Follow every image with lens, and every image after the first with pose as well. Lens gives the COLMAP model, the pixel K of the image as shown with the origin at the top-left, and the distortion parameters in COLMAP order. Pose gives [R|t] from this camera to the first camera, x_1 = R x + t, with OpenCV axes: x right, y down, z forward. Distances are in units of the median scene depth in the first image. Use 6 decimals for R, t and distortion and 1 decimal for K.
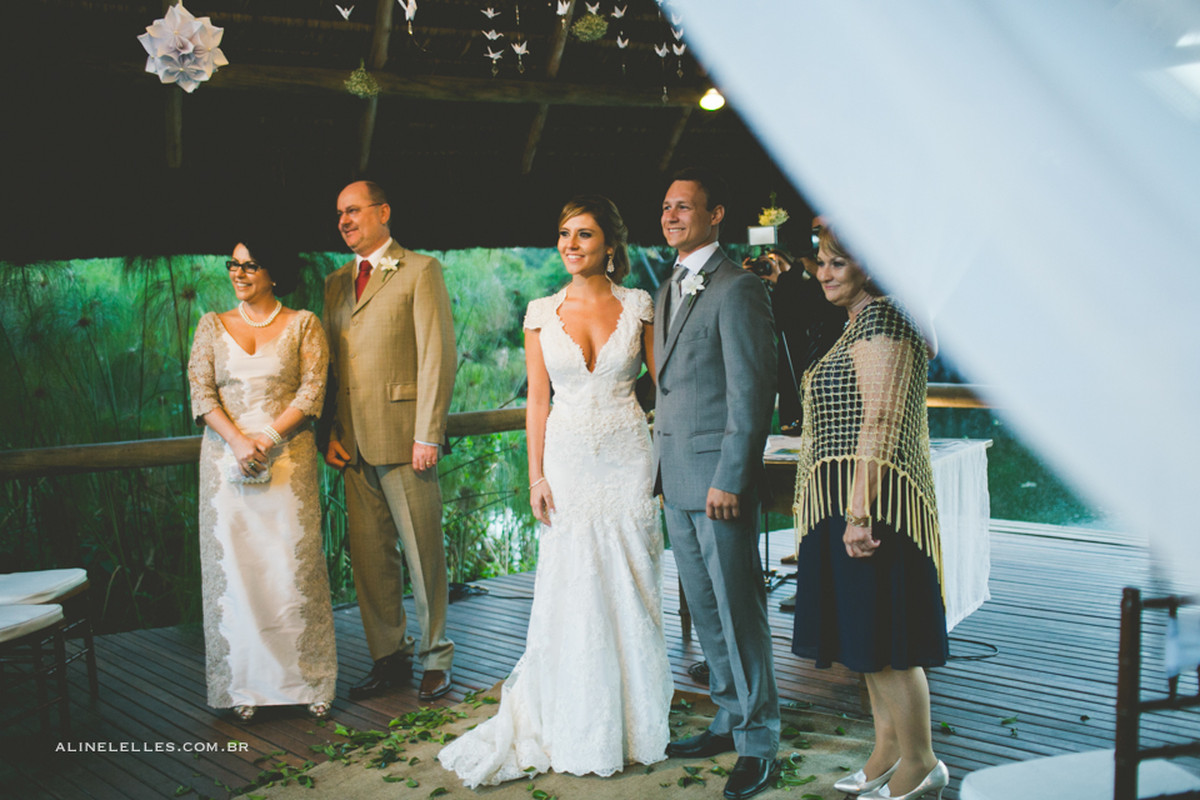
lens RADIAL K [[1203.4, 0, 566.8], [0, 1203.4, 399.1], [0, 0, 1]] dist [0.000228, -0.000858]
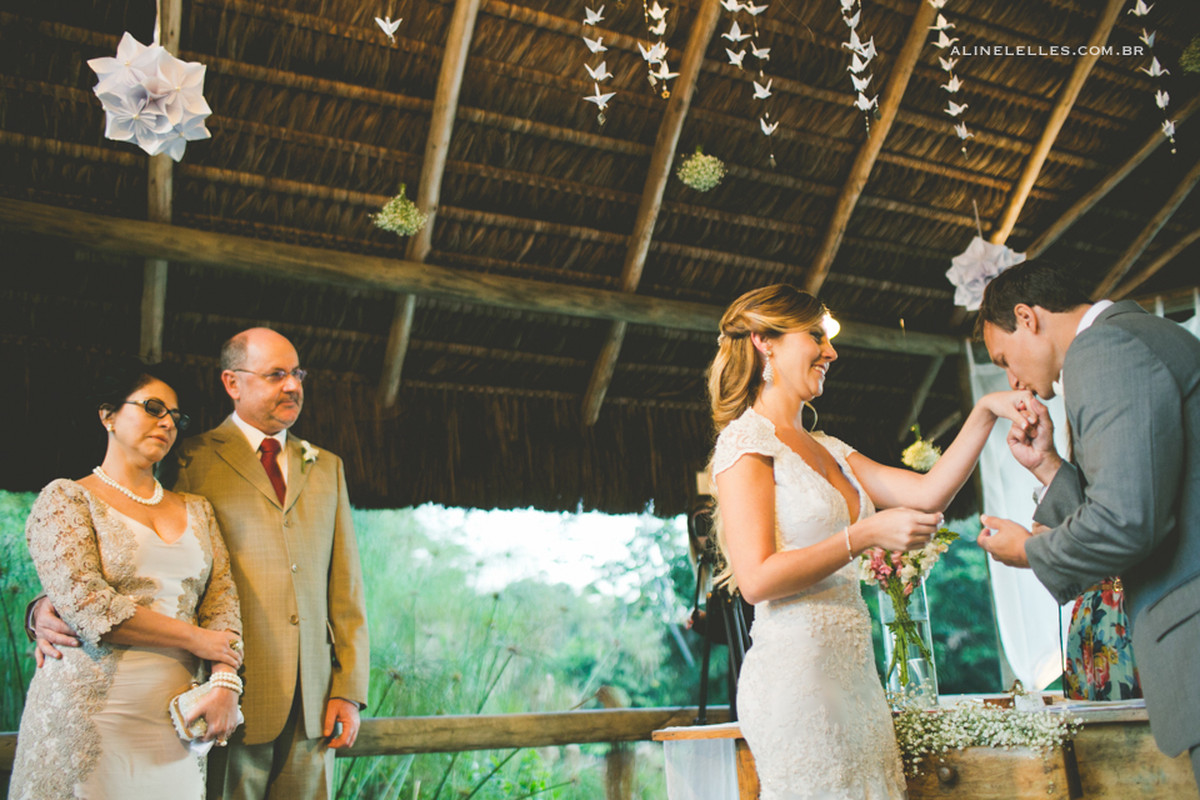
lens RADIAL K [[1203.4, 0, 566.8], [0, 1203.4, 399.1], [0, 0, 1]] dist [0.000228, -0.000858]
pose [[0.999923, 0.004074, -0.011686, -0.048736], [-0.007613, 0.946942, -0.321315, 0.065954], [0.009757, 0.321379, 0.946900, 0.277850]]
